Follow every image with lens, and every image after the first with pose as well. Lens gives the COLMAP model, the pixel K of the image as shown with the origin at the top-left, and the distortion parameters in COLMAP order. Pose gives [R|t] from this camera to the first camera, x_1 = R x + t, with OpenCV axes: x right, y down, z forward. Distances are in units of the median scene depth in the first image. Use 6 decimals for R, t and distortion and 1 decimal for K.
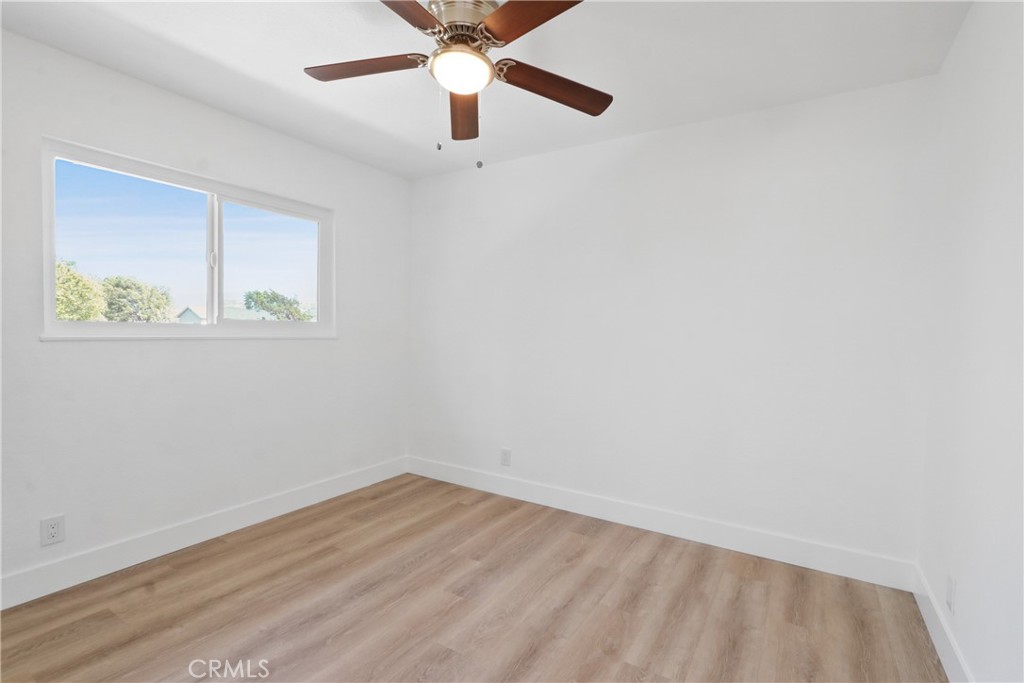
lens RADIAL K [[473.1, 0, 520.4], [0, 473.1, 342.0], [0, 0, 1]] dist [-0.016635, 0.002531]
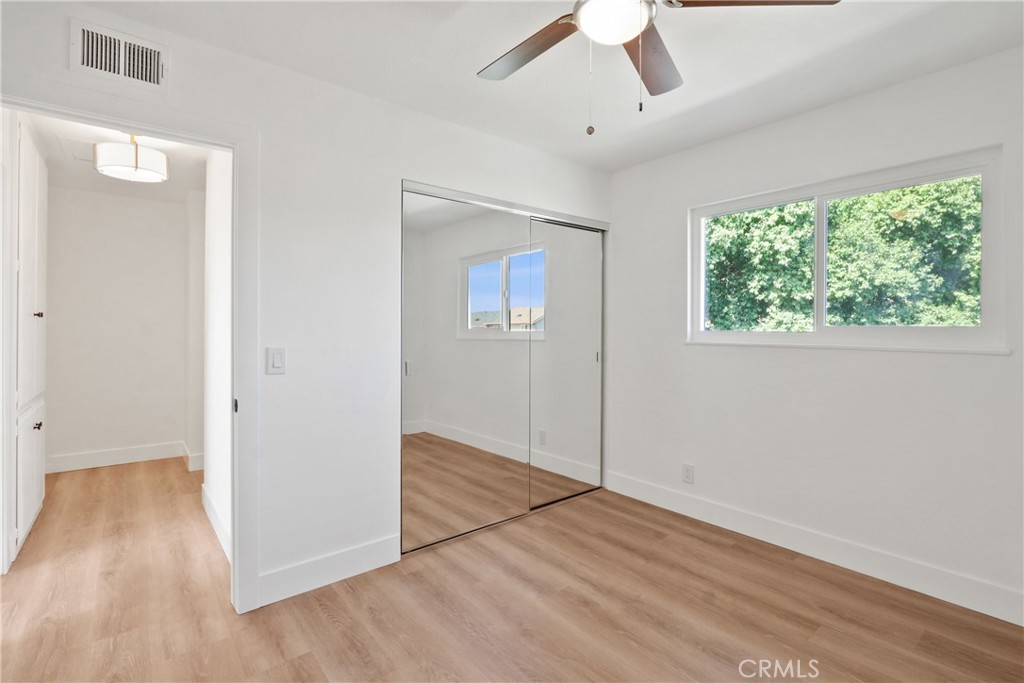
lens RADIAL K [[473.1, 0, 521.3], [0, 473.1, 334.0], [0, 0, 1]] dist [-0.016635, 0.002531]
pose [[-0.321780, -0.011025, -0.946750, 0.532969], [-0.032584, 0.999469, -0.000565, -0.017787], [0.946254, 0.030667, -0.321968, 0.883714]]
